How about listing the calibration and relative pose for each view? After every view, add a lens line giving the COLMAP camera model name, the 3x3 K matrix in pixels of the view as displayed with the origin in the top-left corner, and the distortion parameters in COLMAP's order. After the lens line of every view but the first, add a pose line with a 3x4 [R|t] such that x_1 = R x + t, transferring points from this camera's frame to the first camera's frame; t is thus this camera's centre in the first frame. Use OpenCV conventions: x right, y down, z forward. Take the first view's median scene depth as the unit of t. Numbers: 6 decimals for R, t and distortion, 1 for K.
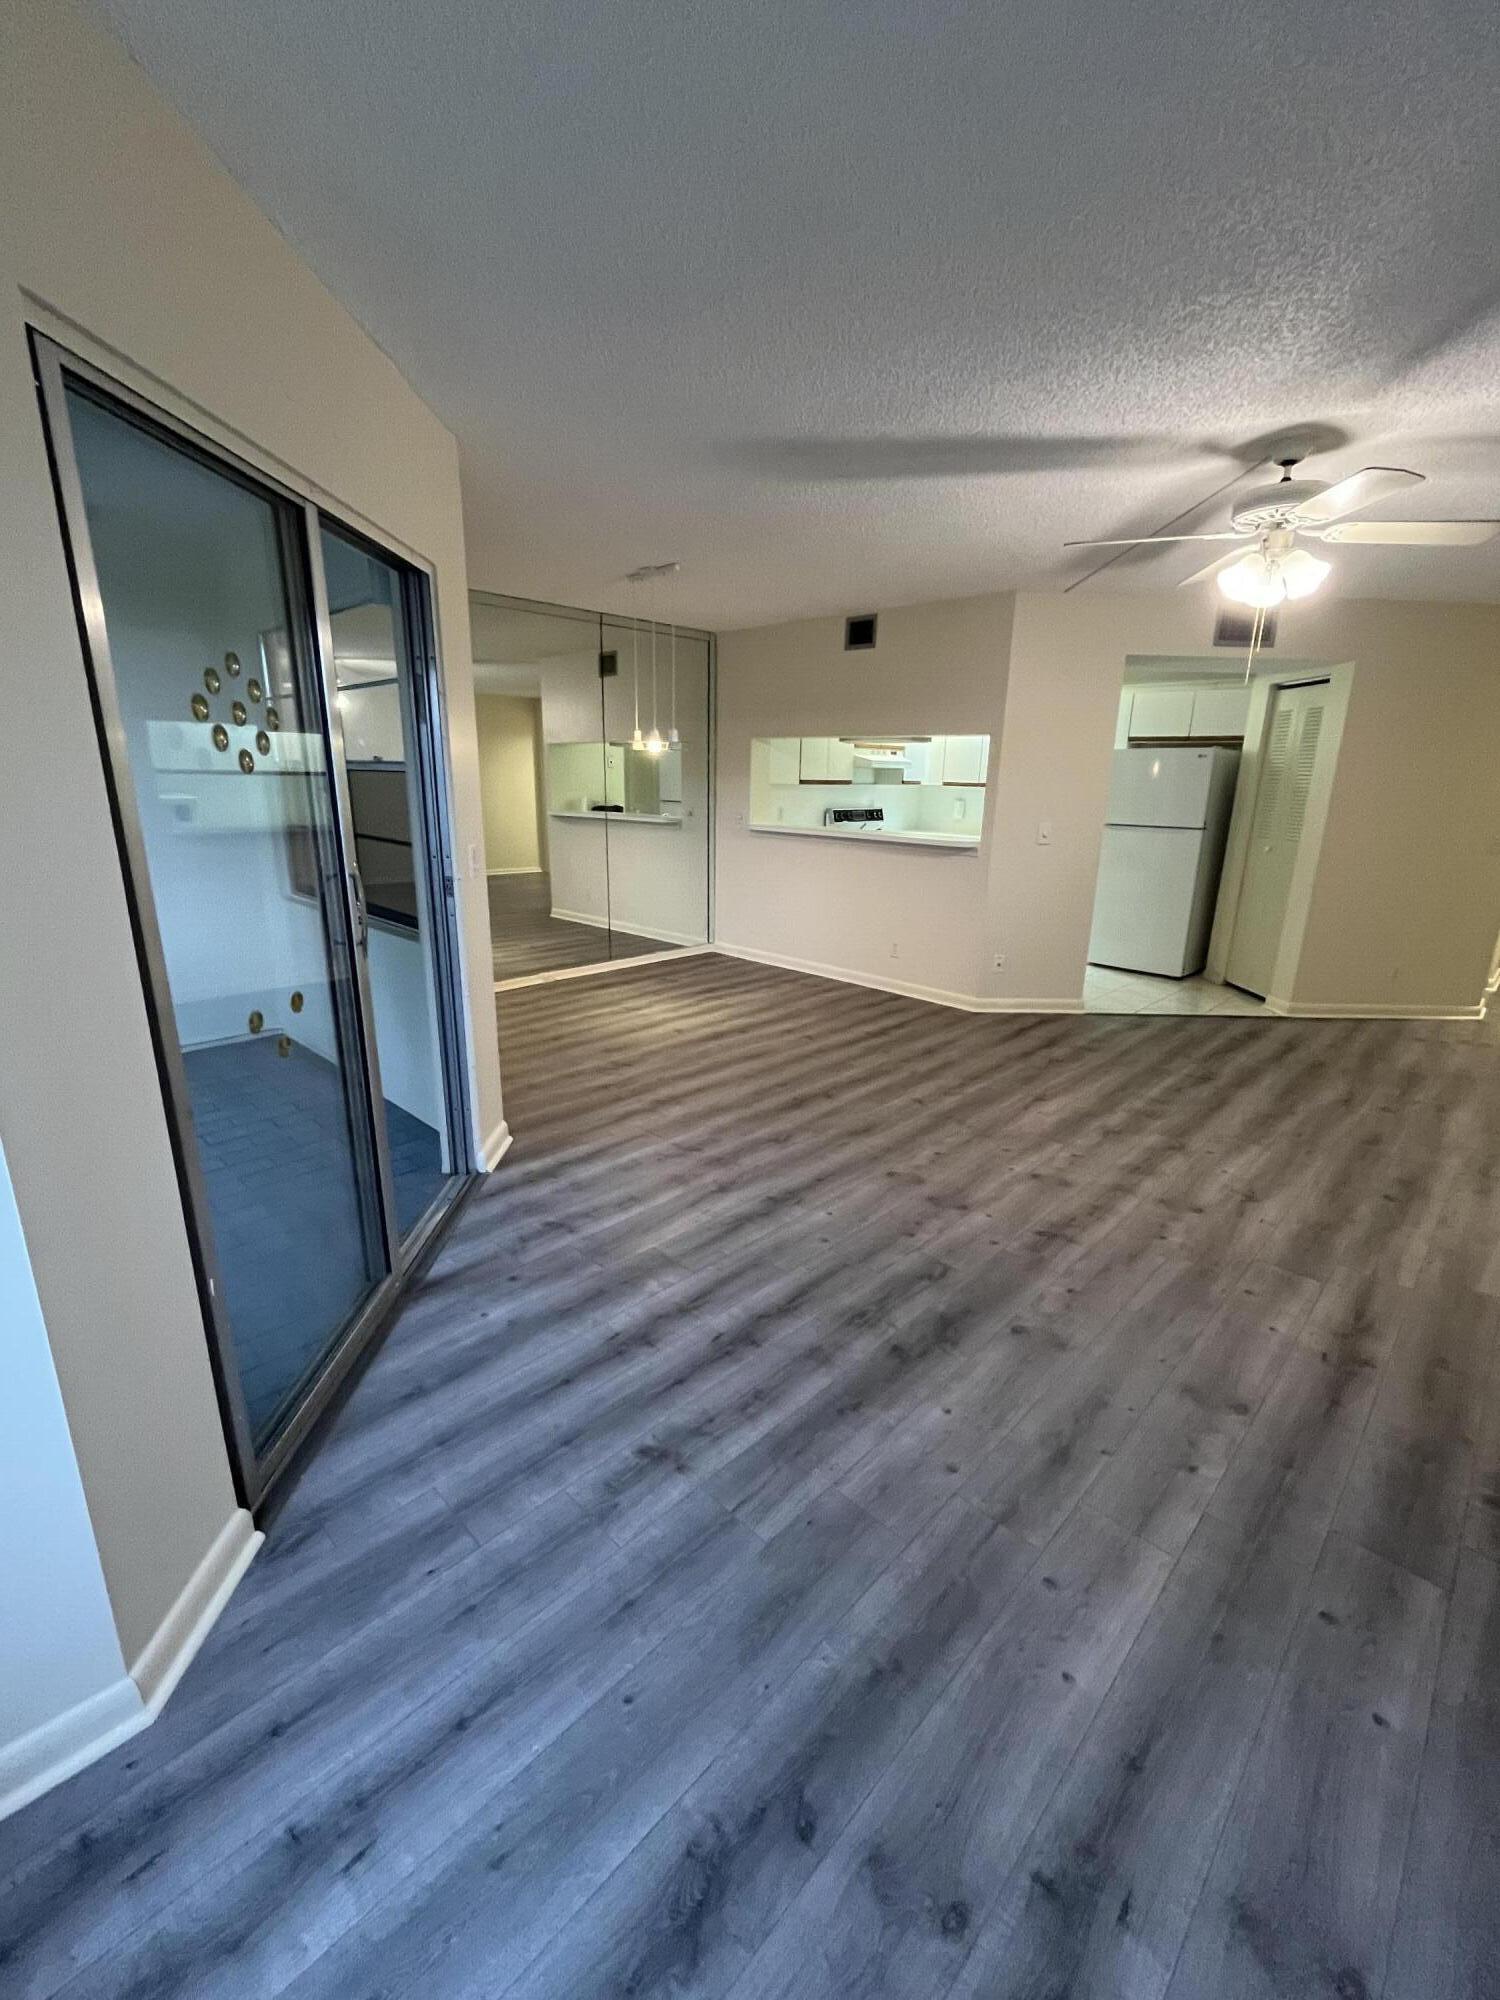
lens RADIAL K [[833.0, 0, 752.8], [0, 833.0, 1000.4], [0, 0, 1]] dist [-0.001168, -0.000789]
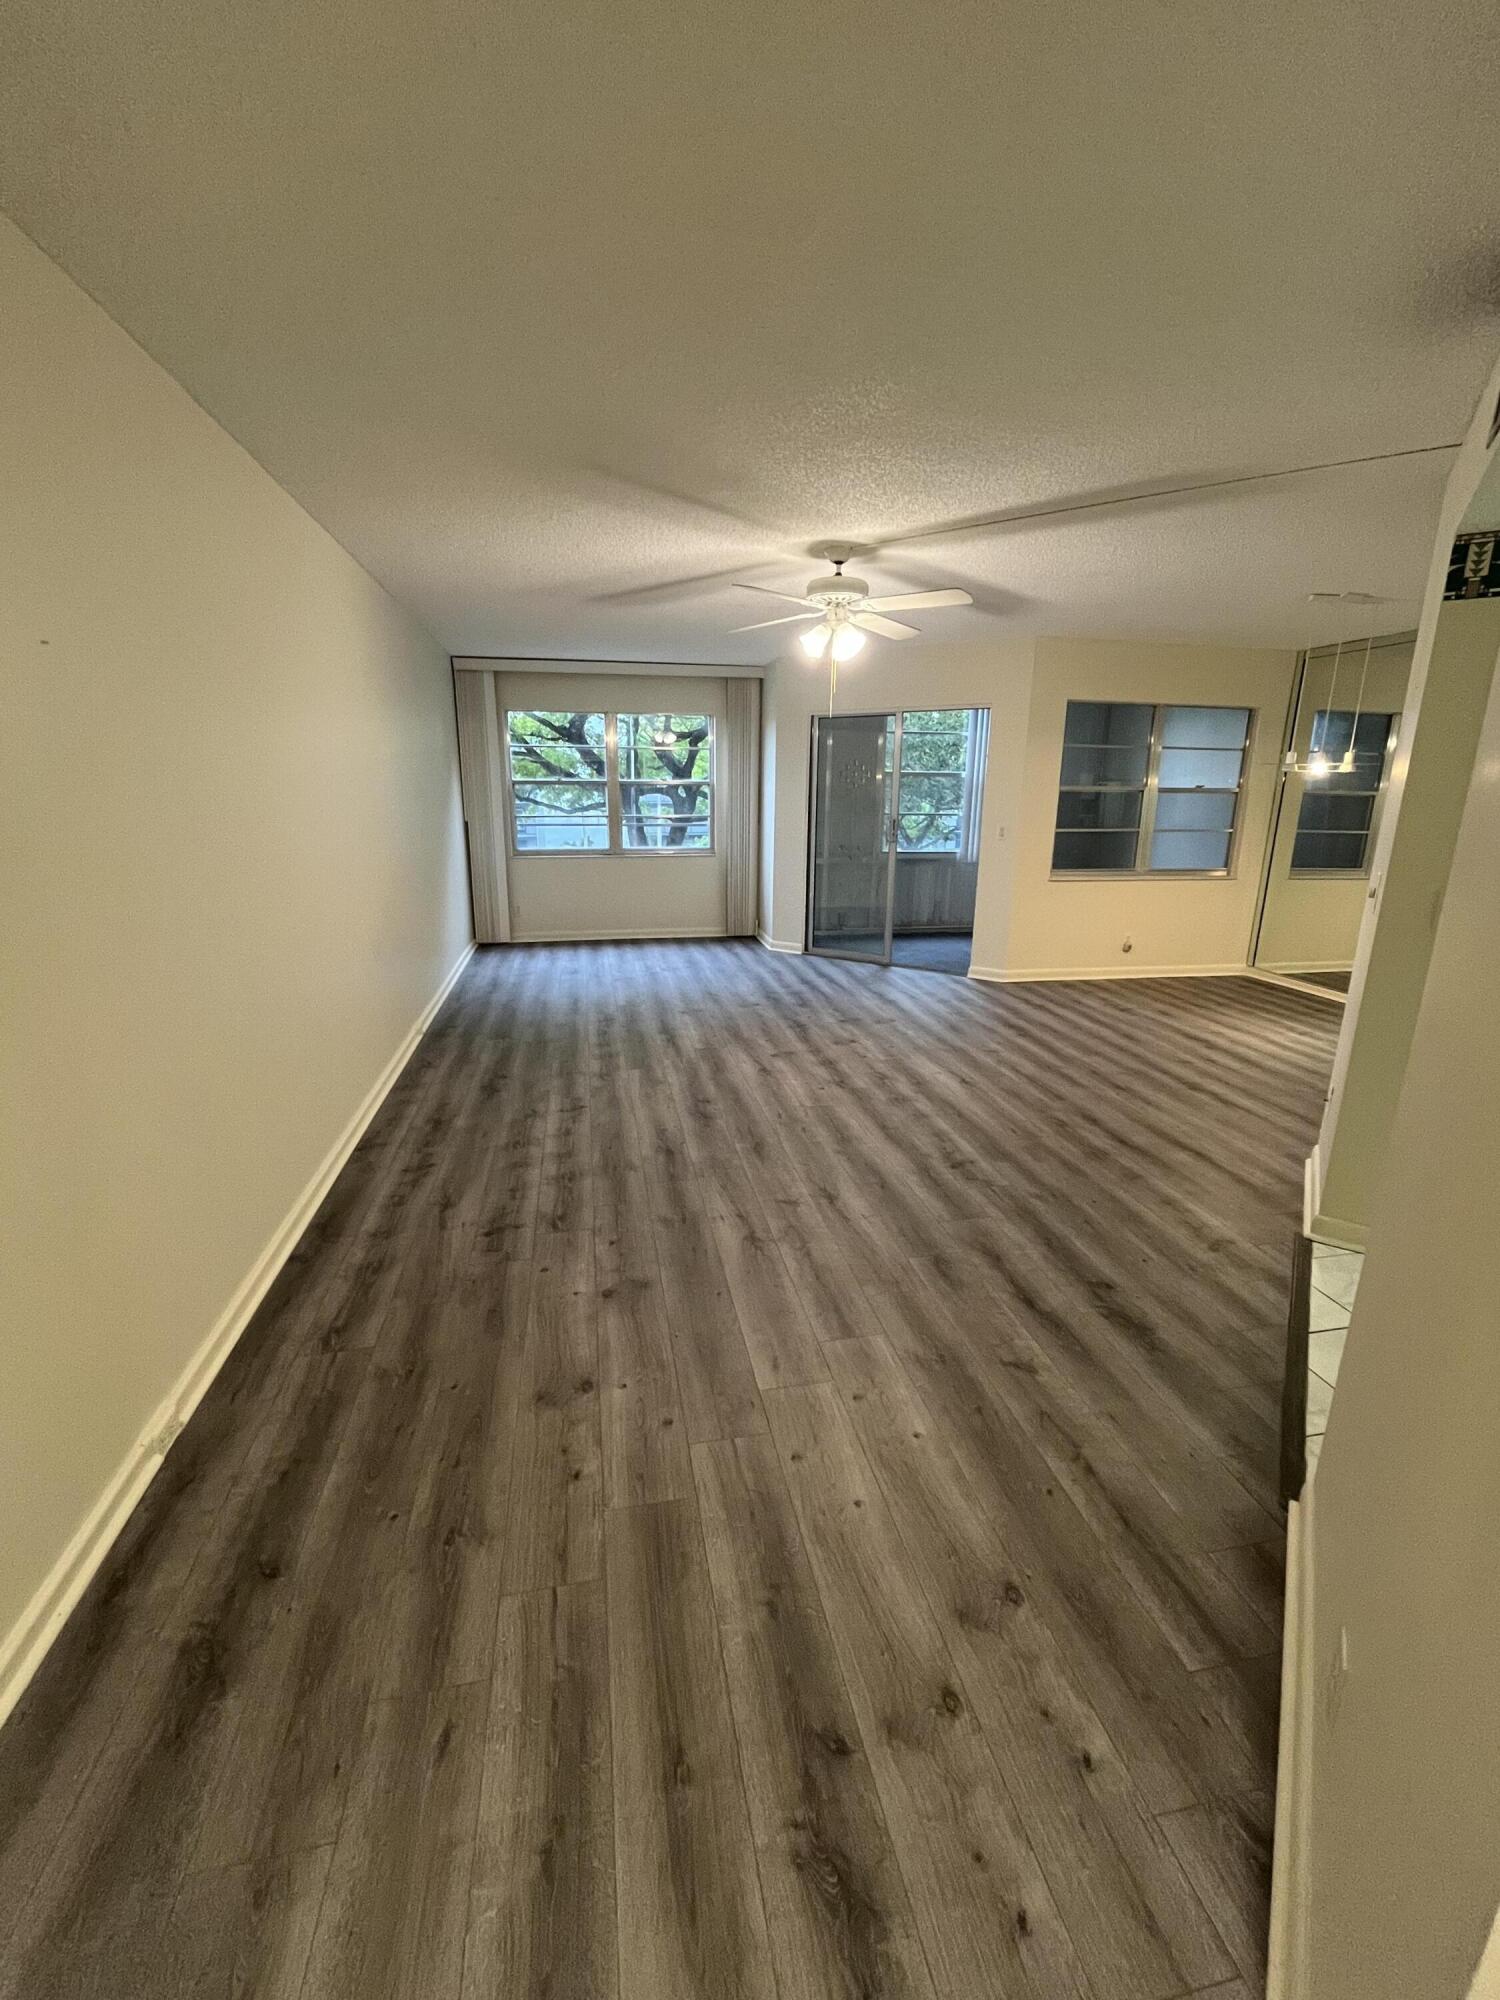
lens RADIAL K [[833.0, 0, 752.8], [0, 833.0, 1000.4], [0, 0, 1]] dist [-0.001168, -0.000789]
pose [[-0.564104, 0.181999, -0.805396, 1.313517], [-0.241410, 0.896433, 0.371656, -0.303226], [0.789625, 0.404084, -0.461745, 1.202162]]
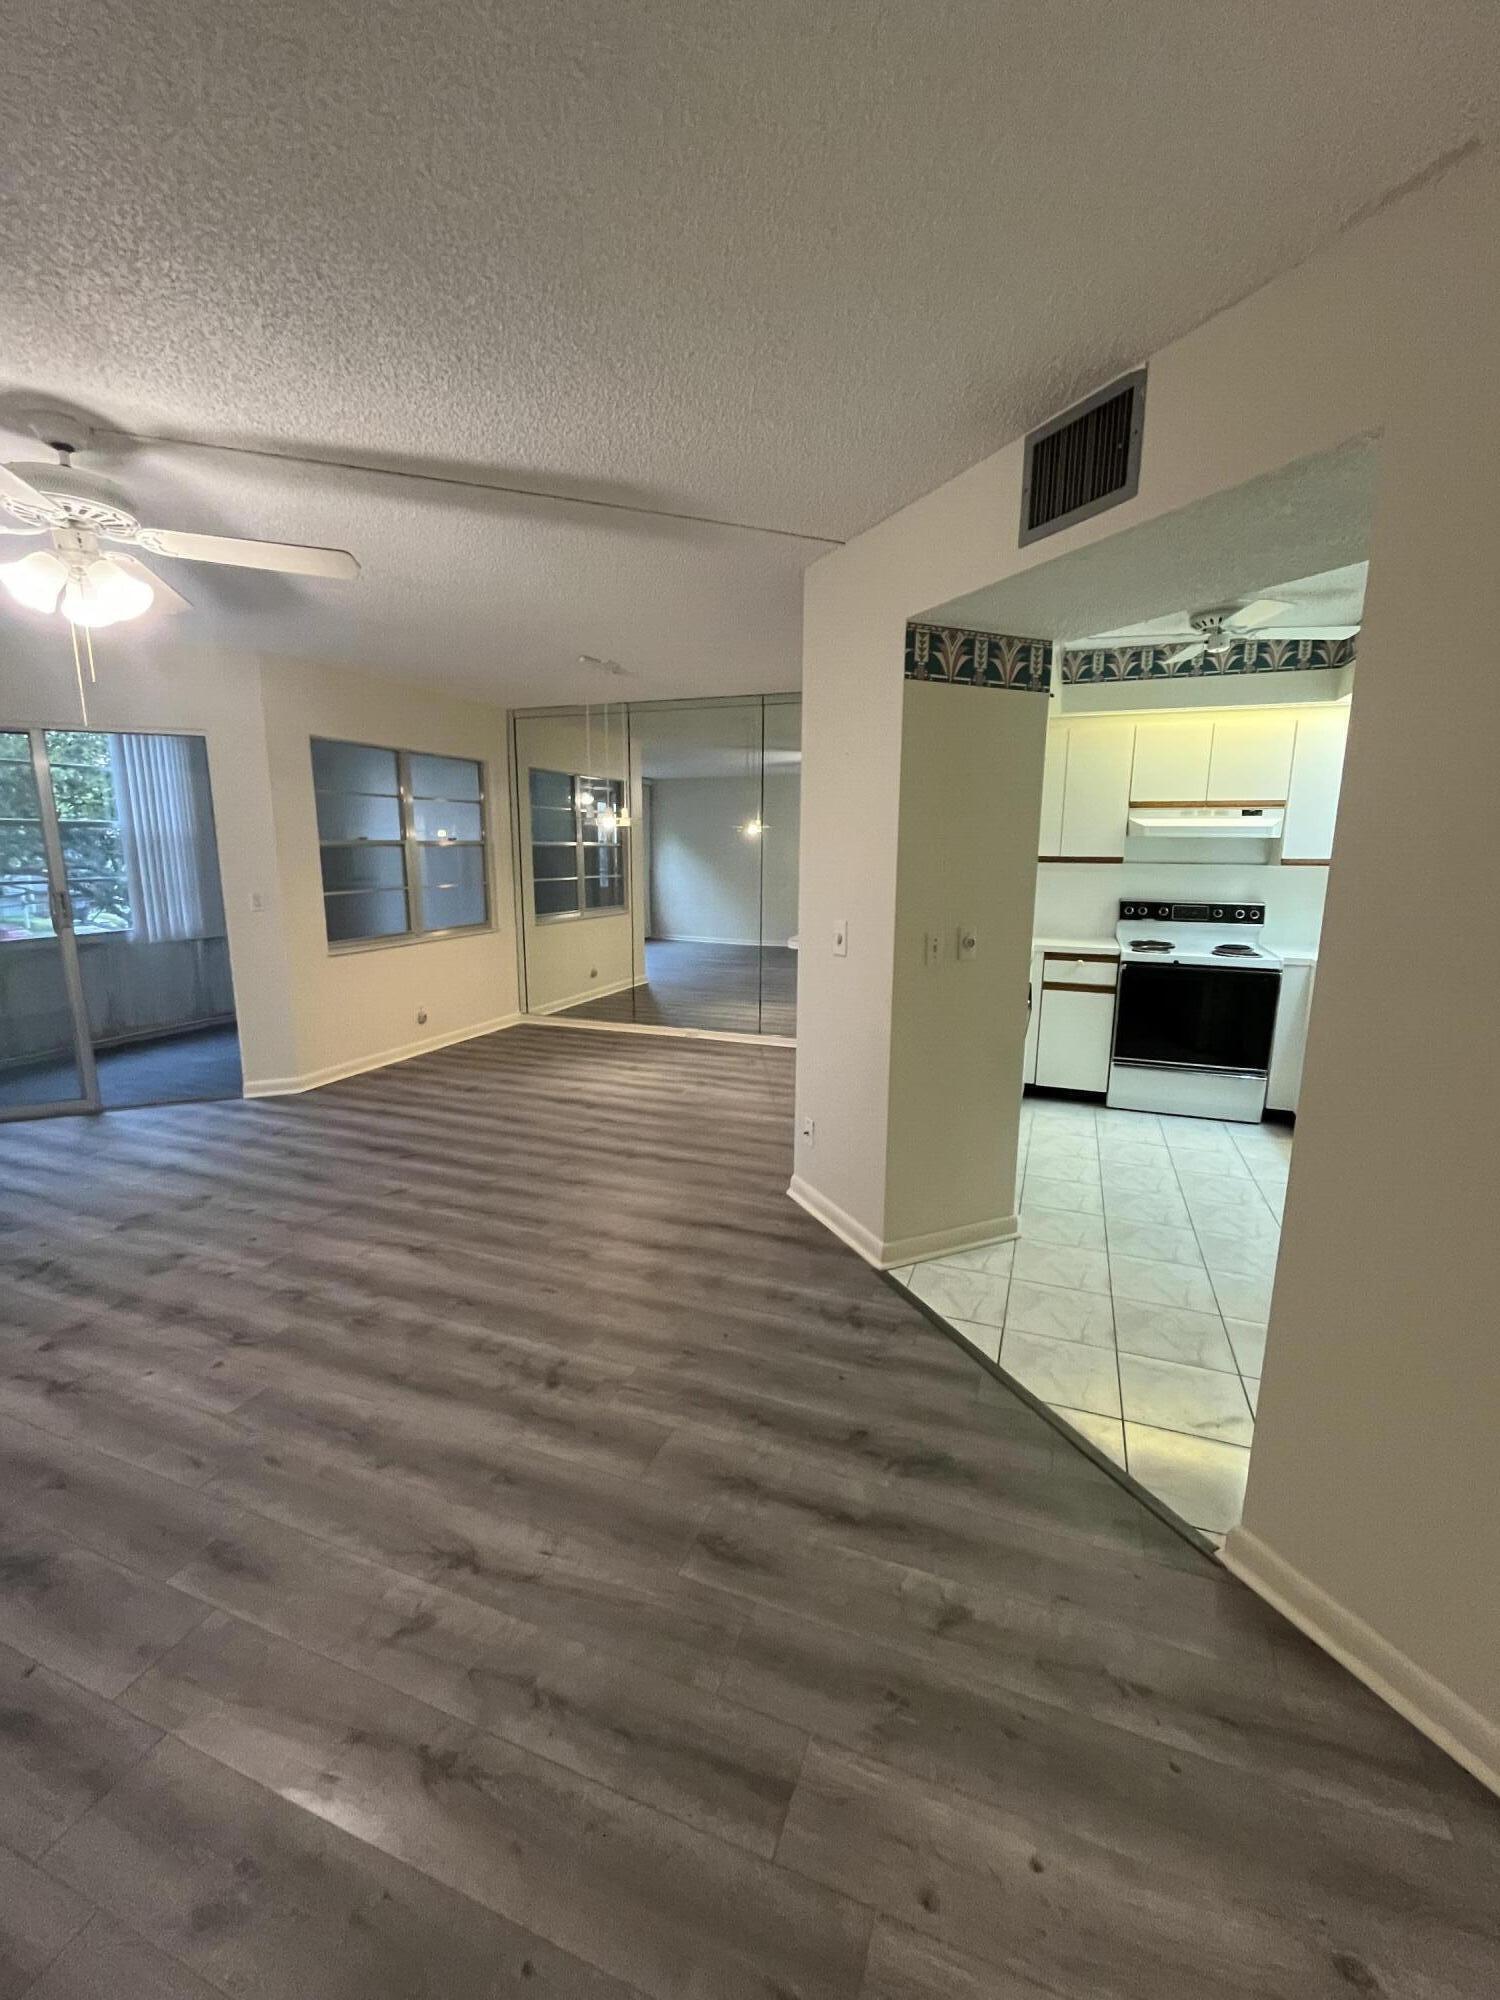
lens RADIAL K [[833.0, 0, 752.8], [0, 833.0, 1000.4], [0, 0, 1]] dist [-0.001168, -0.000789]
pose [[0.399414, 0.154543, -0.903651, 1.103953], [-0.240777, 0.968770, 0.059257, -0.222351], [0.884587, 0.193910, 0.424151, 0.875651]]
